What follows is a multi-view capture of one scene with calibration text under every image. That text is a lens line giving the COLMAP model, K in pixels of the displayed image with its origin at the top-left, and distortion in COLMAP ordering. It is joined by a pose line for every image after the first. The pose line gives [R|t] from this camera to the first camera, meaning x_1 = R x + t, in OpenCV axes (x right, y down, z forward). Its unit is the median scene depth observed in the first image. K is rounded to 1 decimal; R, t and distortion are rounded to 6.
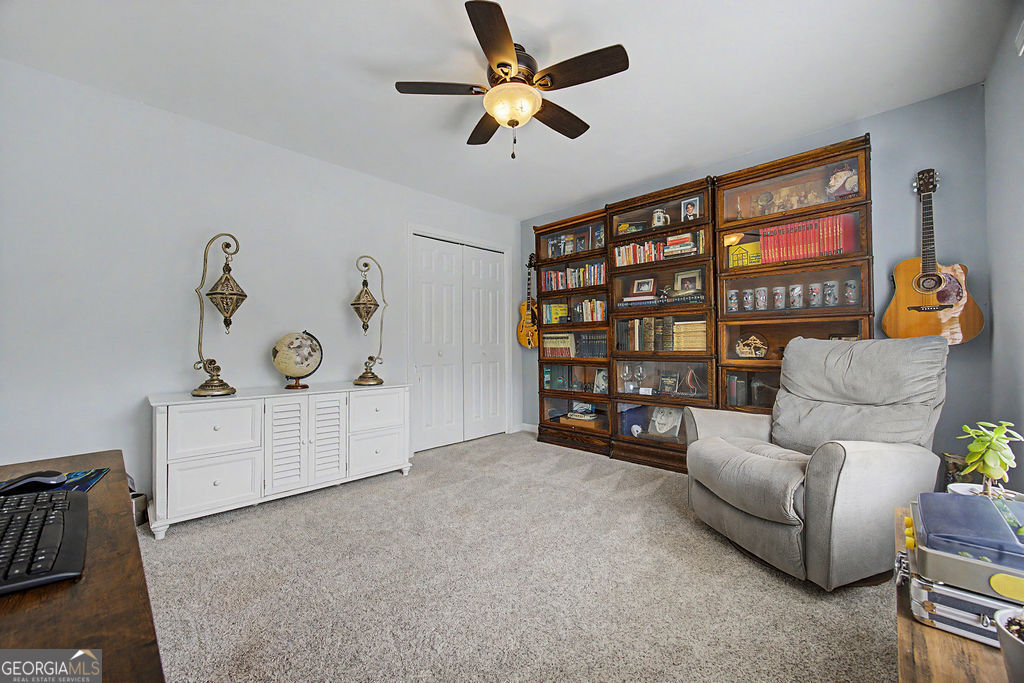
lens RADIAL K [[399.2, 0, 511.8], [0, 399.2, 339.9], [0, 0, 1]] dist [-0.004340, -0.000110]
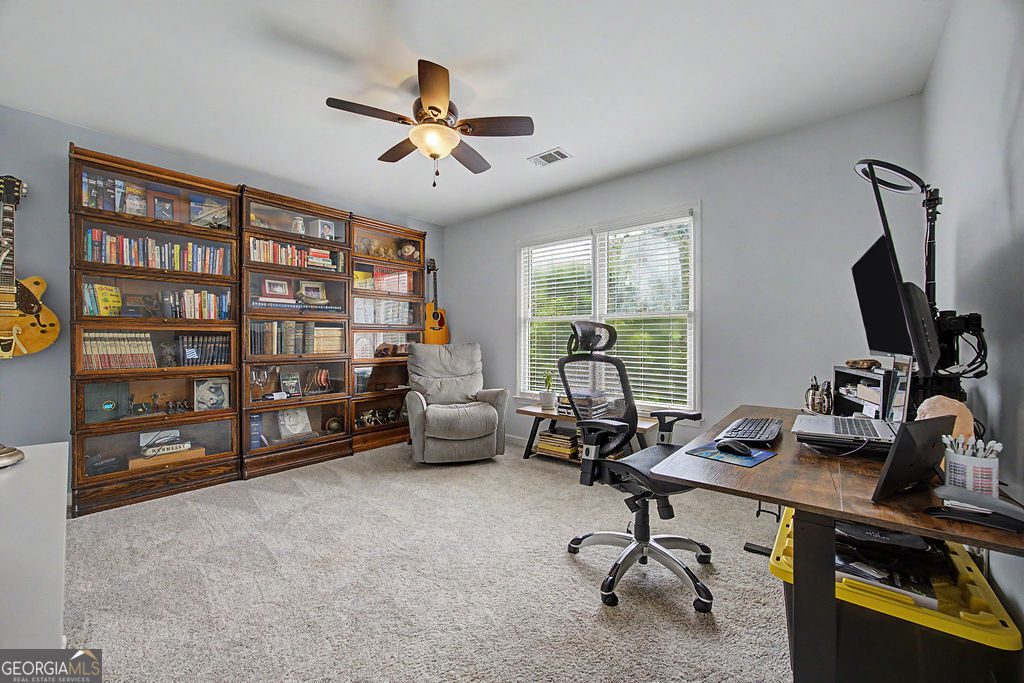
lens RADIAL K [[399.2, 0, 511.7], [0, 399.2, 341.1], [0, 0, 1]] dist [-0.004340, -0.000110]
pose [[-0.067058, 0.006598, 0.997727, -0.657373], [-0.006012, 0.999957, -0.007017, -0.001866], [-0.997731, -0.006469, -0.067015, 0.486328]]
